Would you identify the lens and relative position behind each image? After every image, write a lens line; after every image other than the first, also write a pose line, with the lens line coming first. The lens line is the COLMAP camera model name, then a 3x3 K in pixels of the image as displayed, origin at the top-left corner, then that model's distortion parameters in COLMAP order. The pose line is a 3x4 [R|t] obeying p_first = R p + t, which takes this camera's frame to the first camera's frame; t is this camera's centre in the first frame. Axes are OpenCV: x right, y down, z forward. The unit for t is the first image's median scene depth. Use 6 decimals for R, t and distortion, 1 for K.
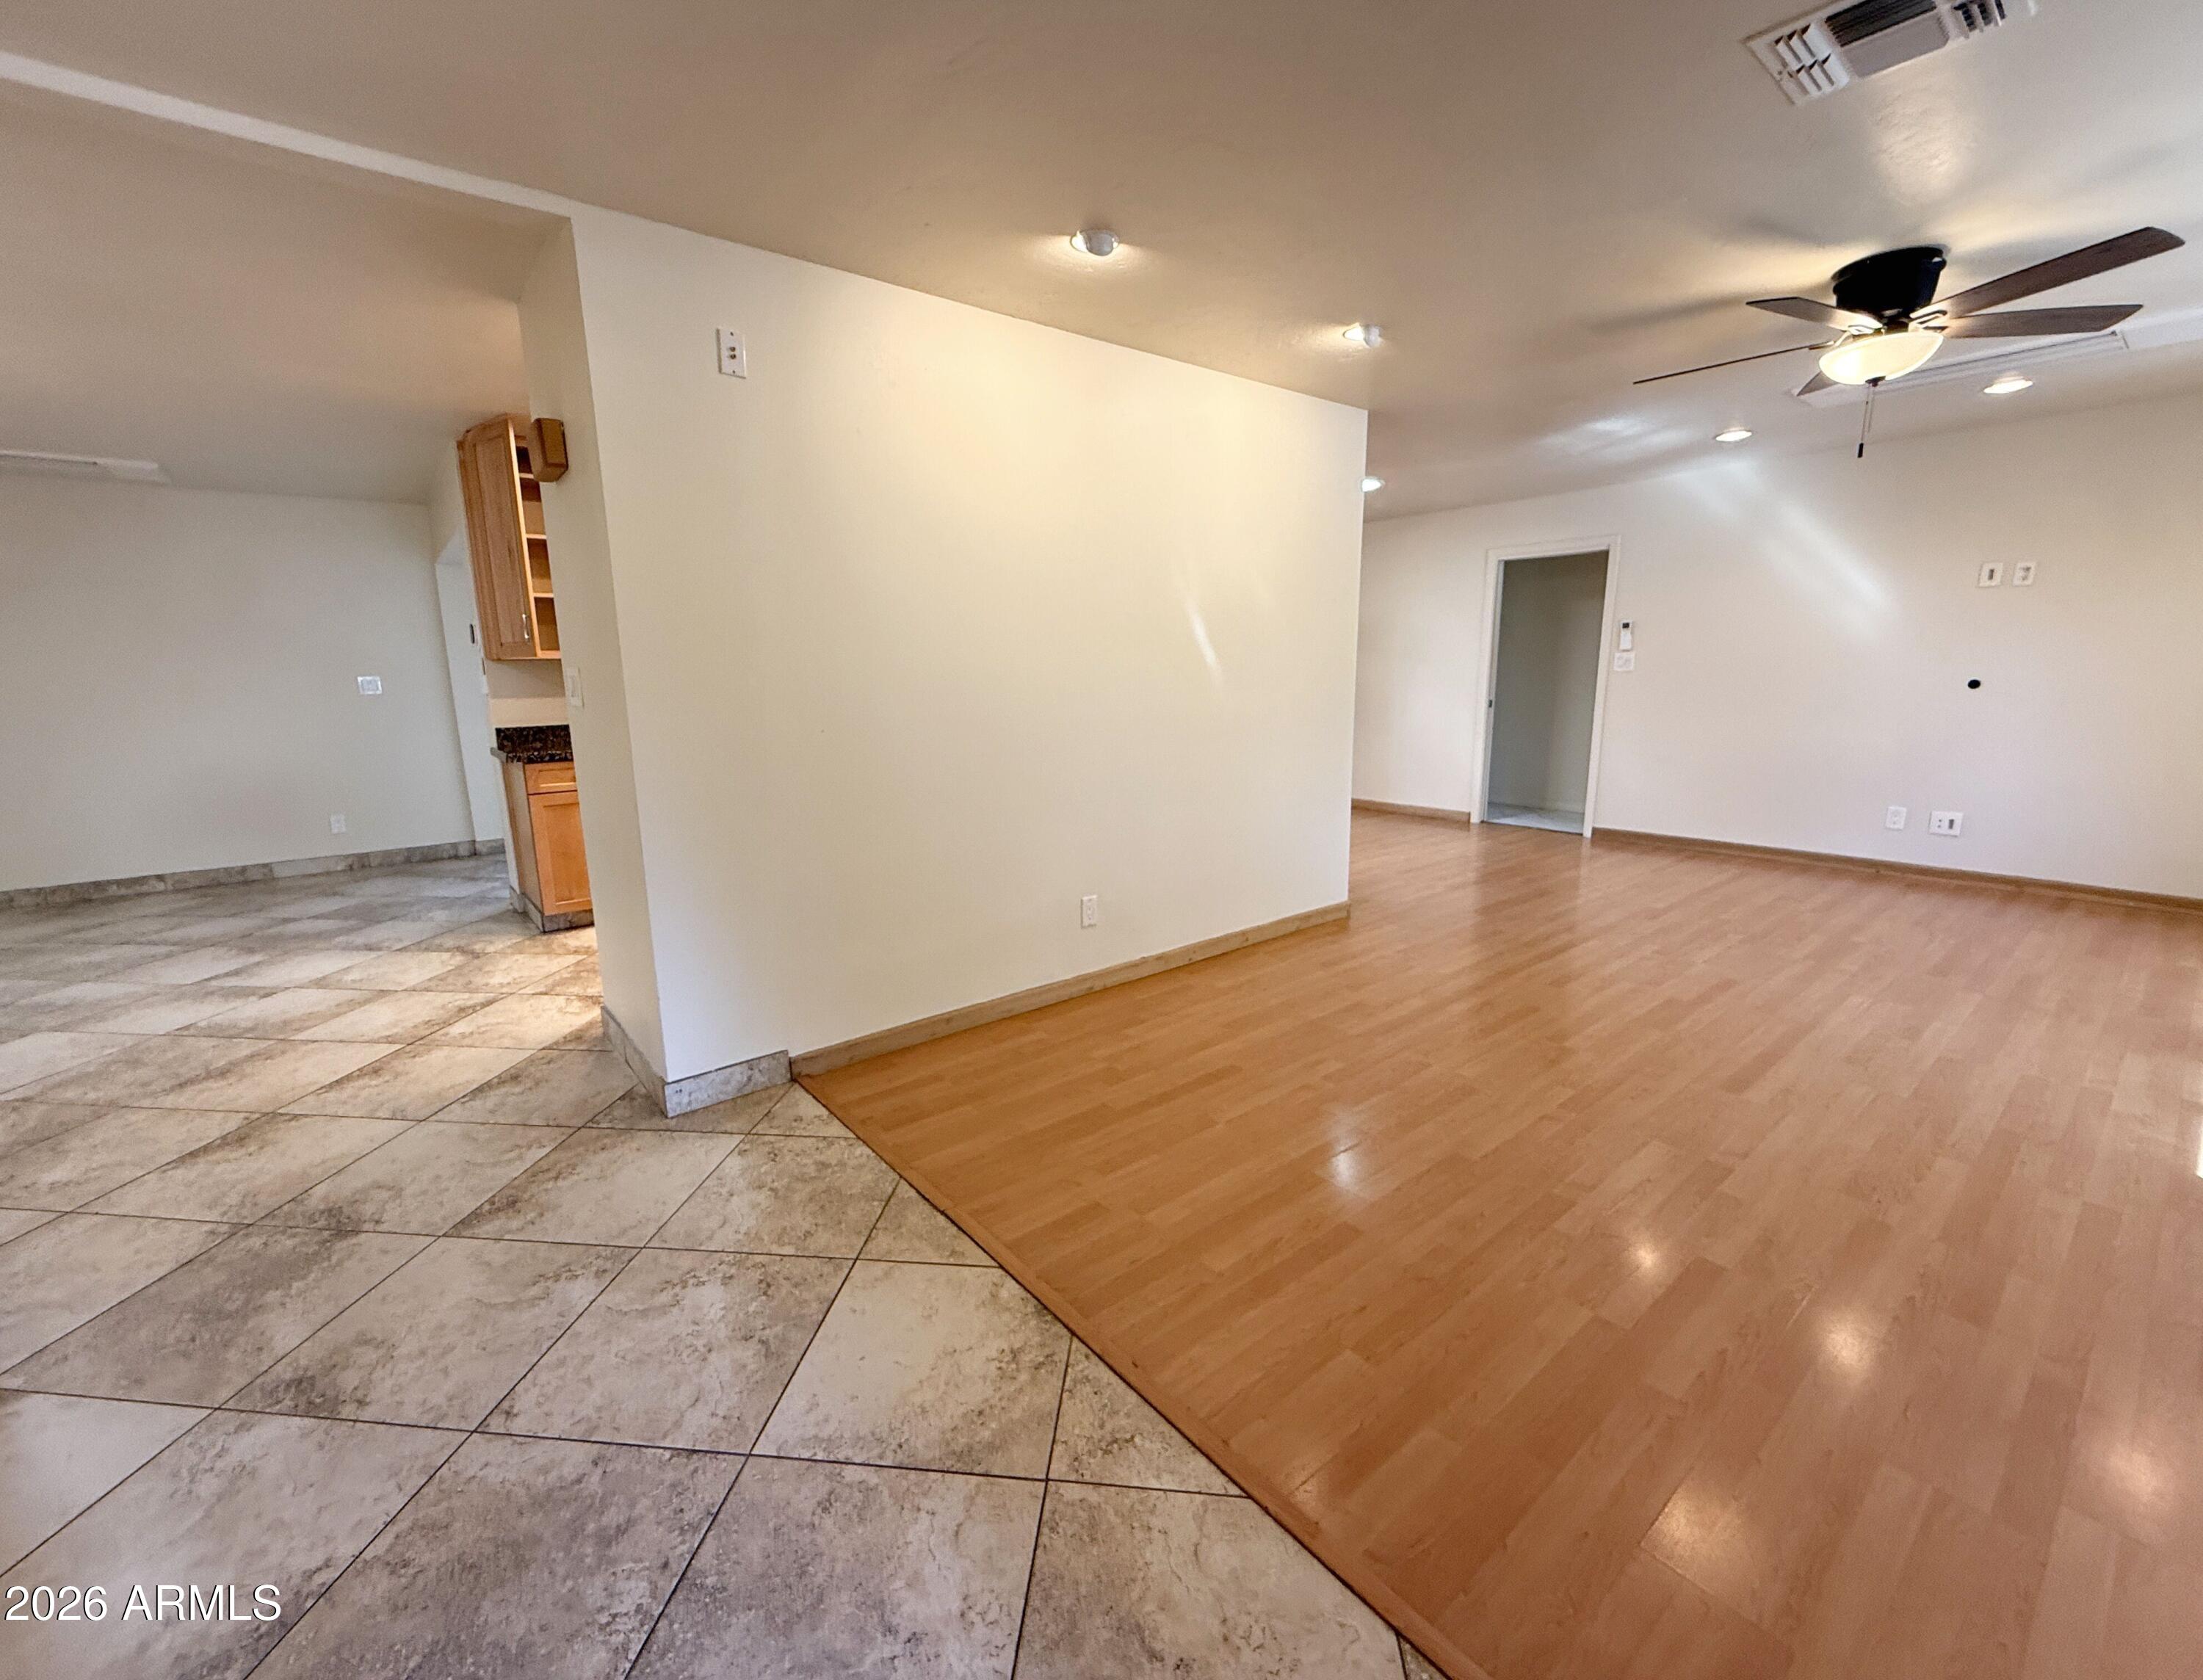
lens RADIAL K [[915.7, 0, 1093.6], [0, 915.7, 840.6], [0, 0, 1]] dist [0.002581, 0.000712]
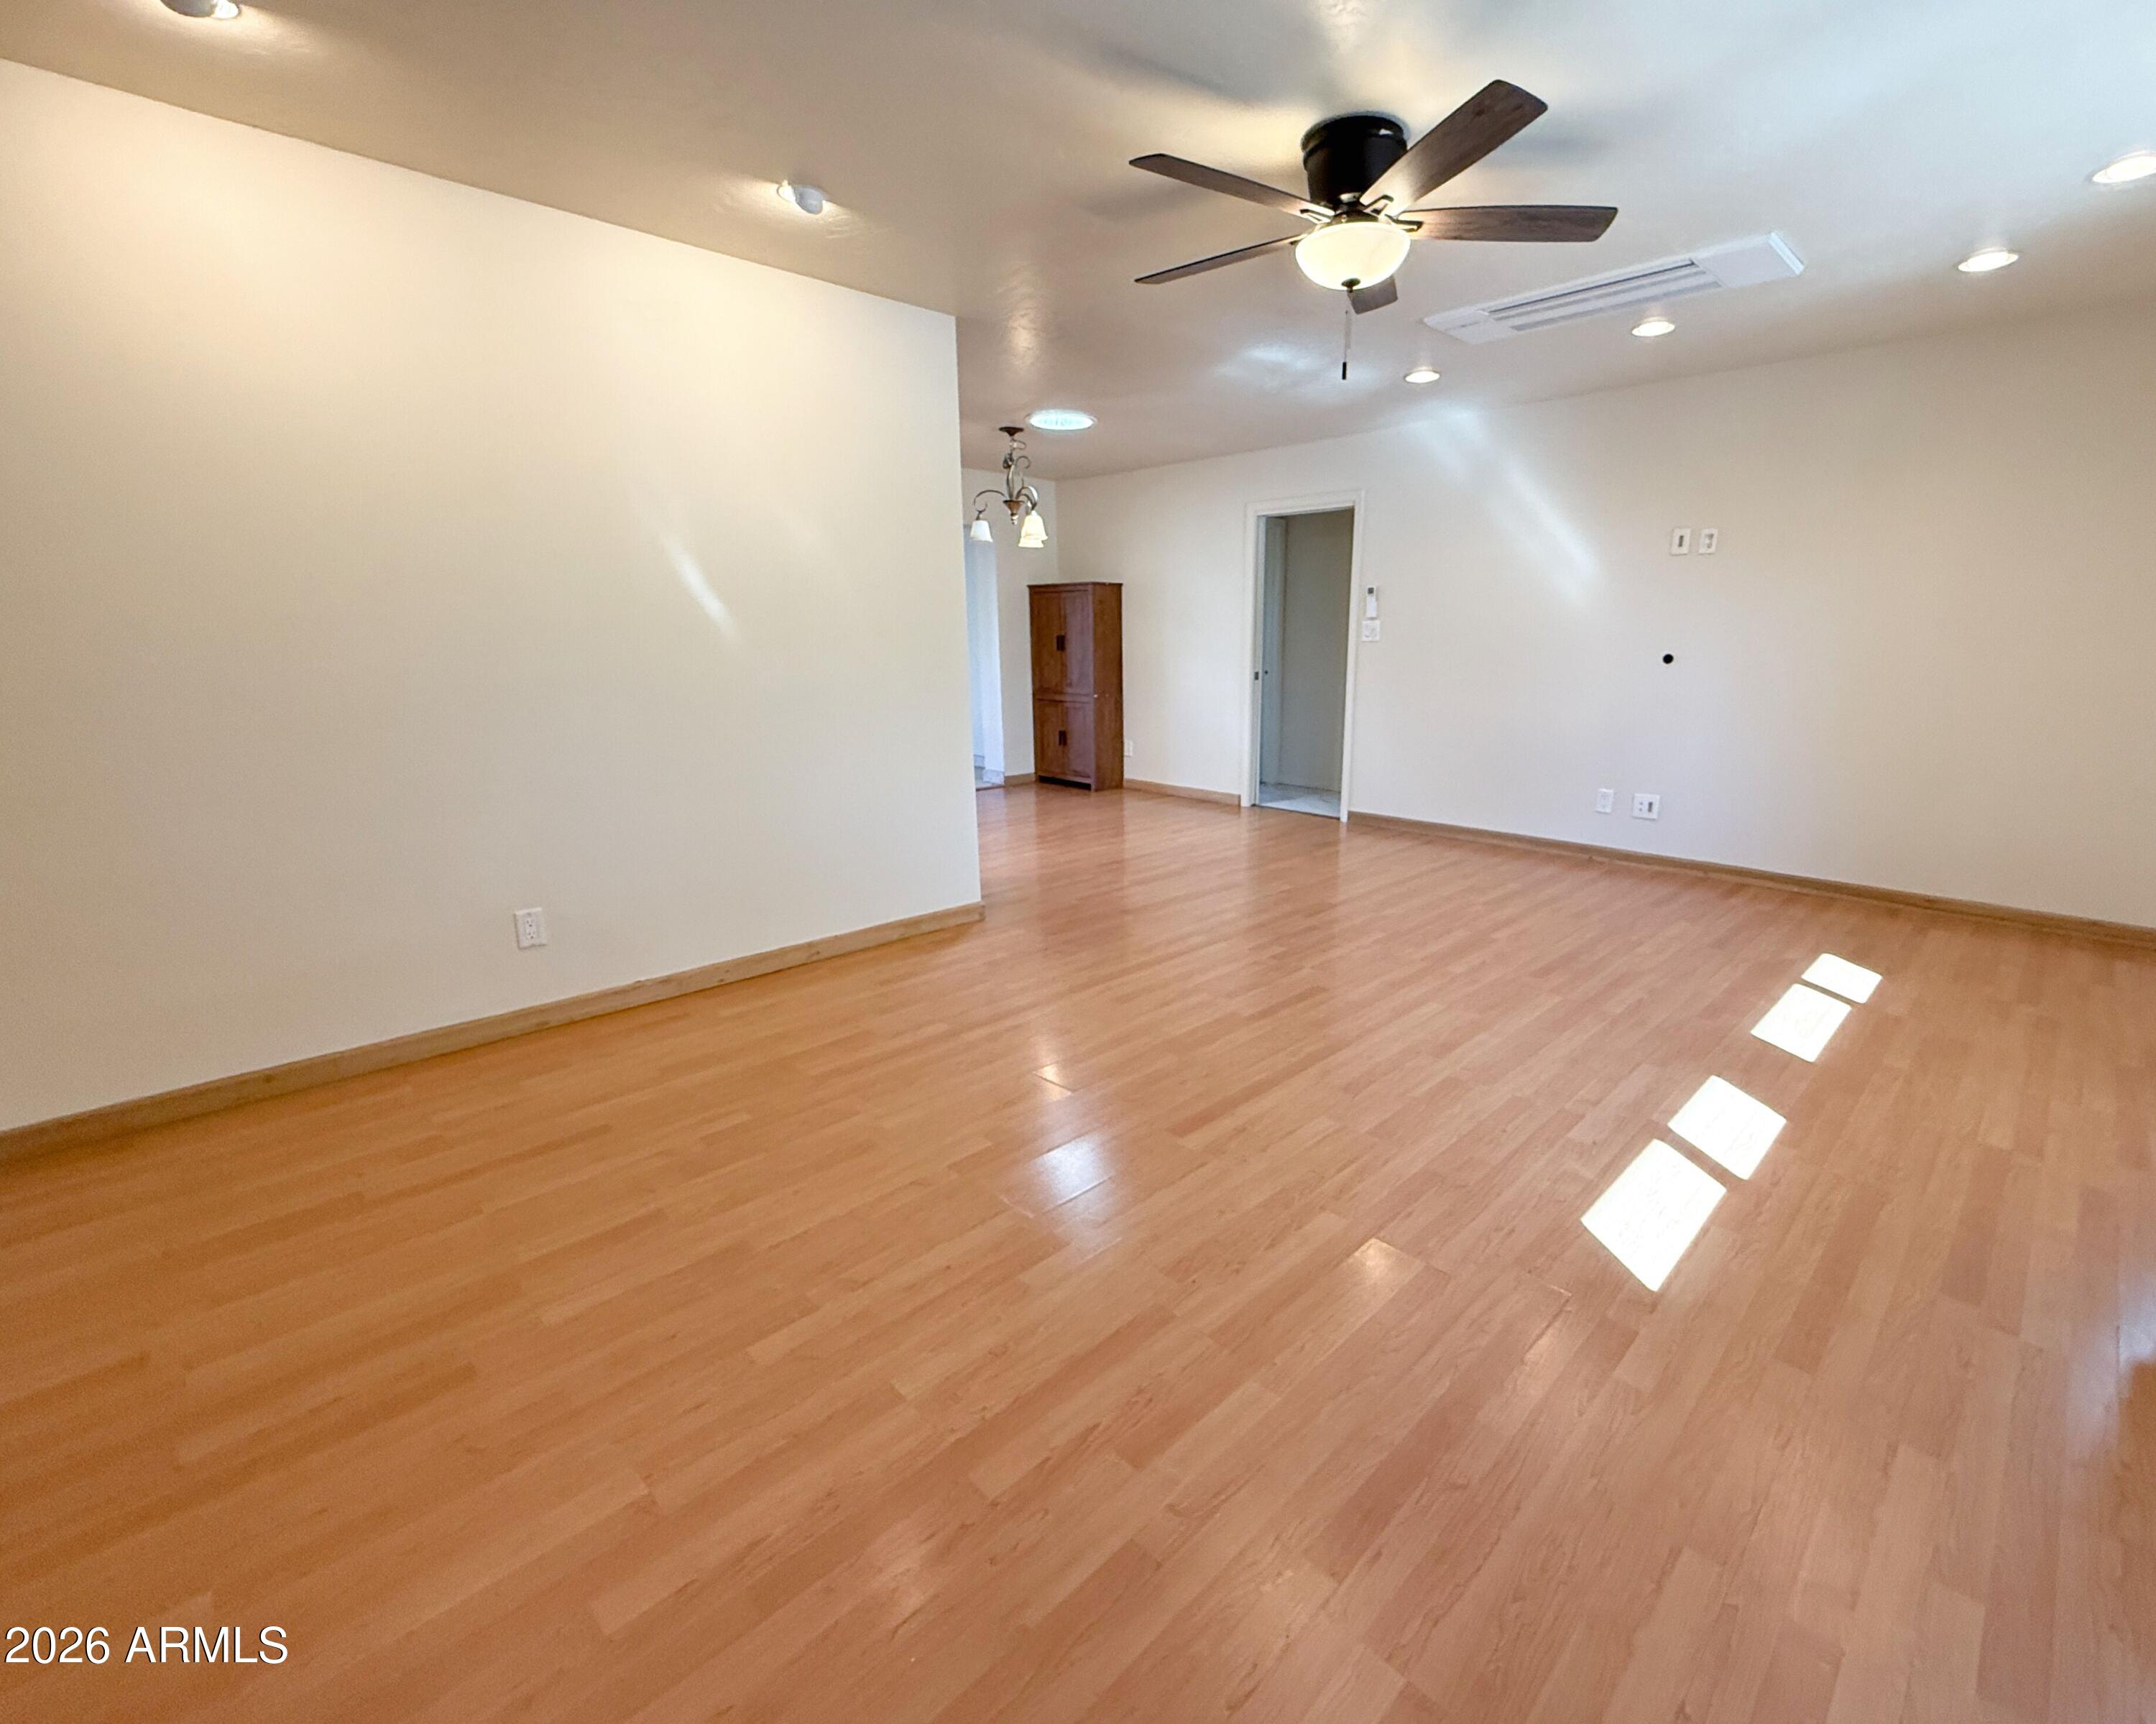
lens RADIAL K [[962.0, 0, 1175.1], [0, 962.0, 865.9], [0, 0, 1]] dist [0.001192, -0.000326]
pose [[0.991687, -0.014794, 0.127821, 0.357460], [0.008828, 0.998850, 0.047120, -0.009364], [-0.128371, -0.045600, 0.990677, 0.081094]]
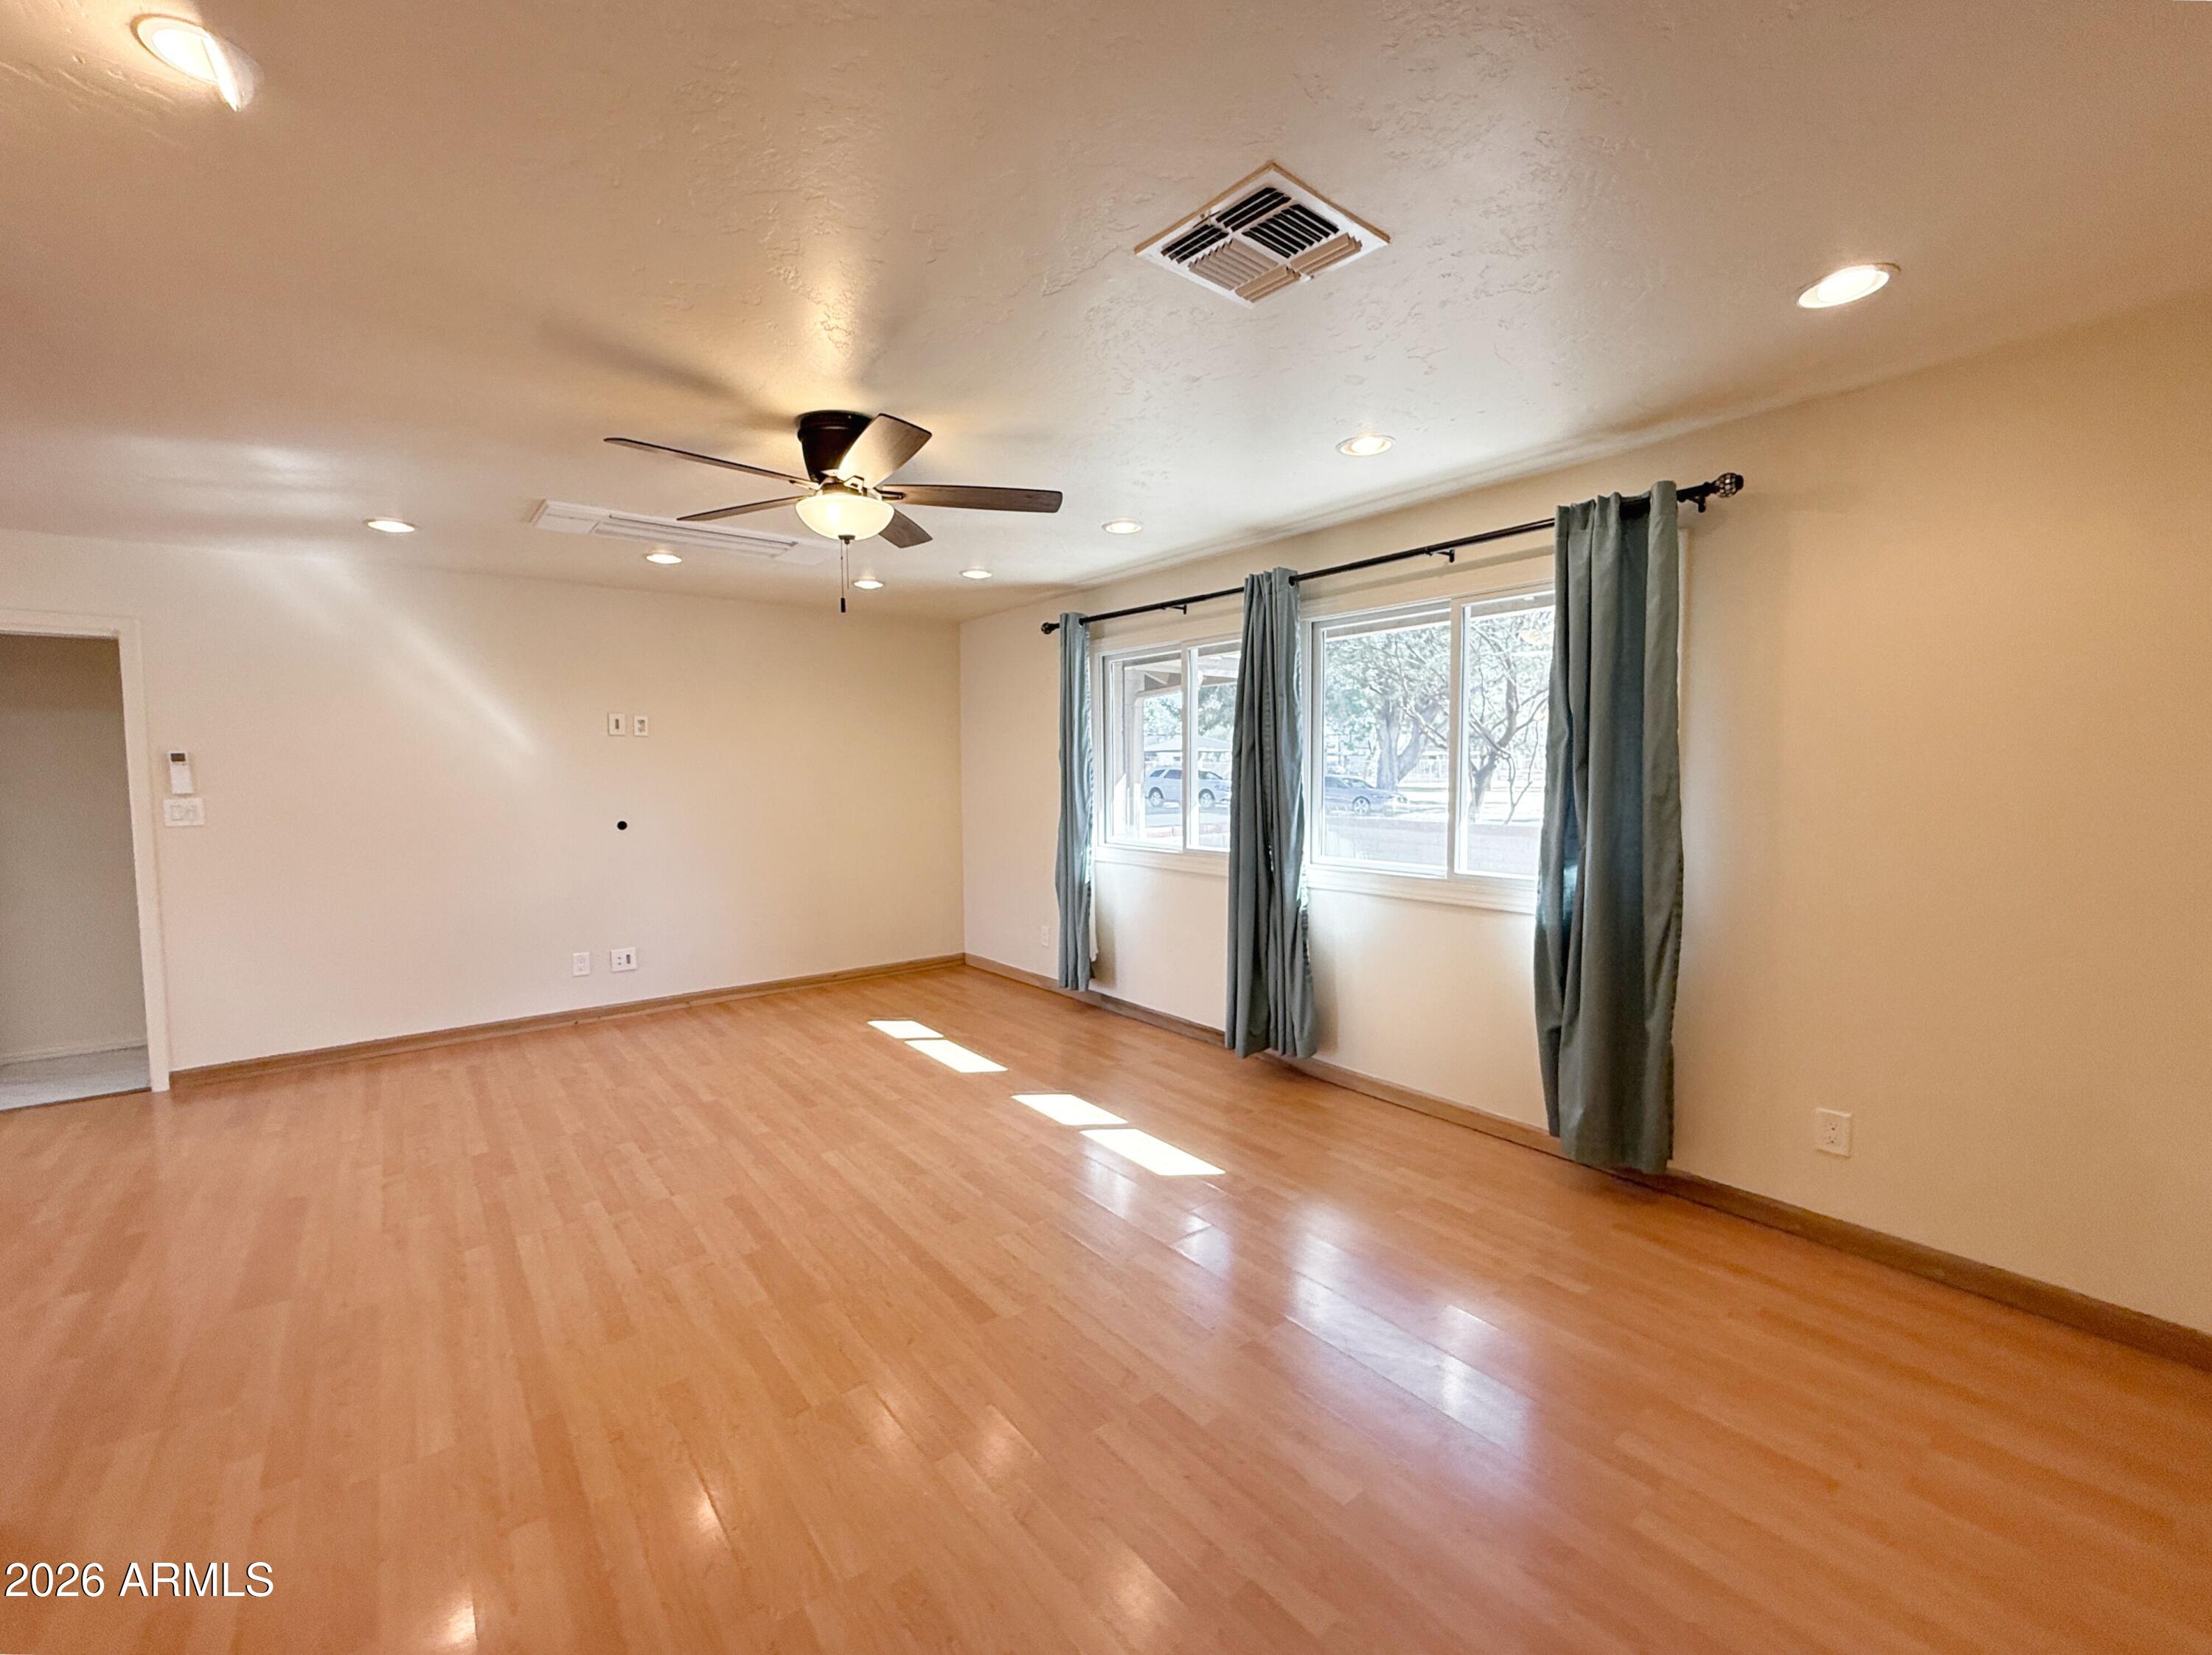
lens RADIAL K [[908.7, 0, 1100.9], [0, 908.7, 825.8], [0, 0, 1]] dist [-0.003514, -0.000193]
pose [[0.012731, -0.047536, 0.998788, -0.078512], [0.196865, 0.979438, 0.044106, -0.118694], [-0.980348, 0.196065, 0.021827, 0.483639]]
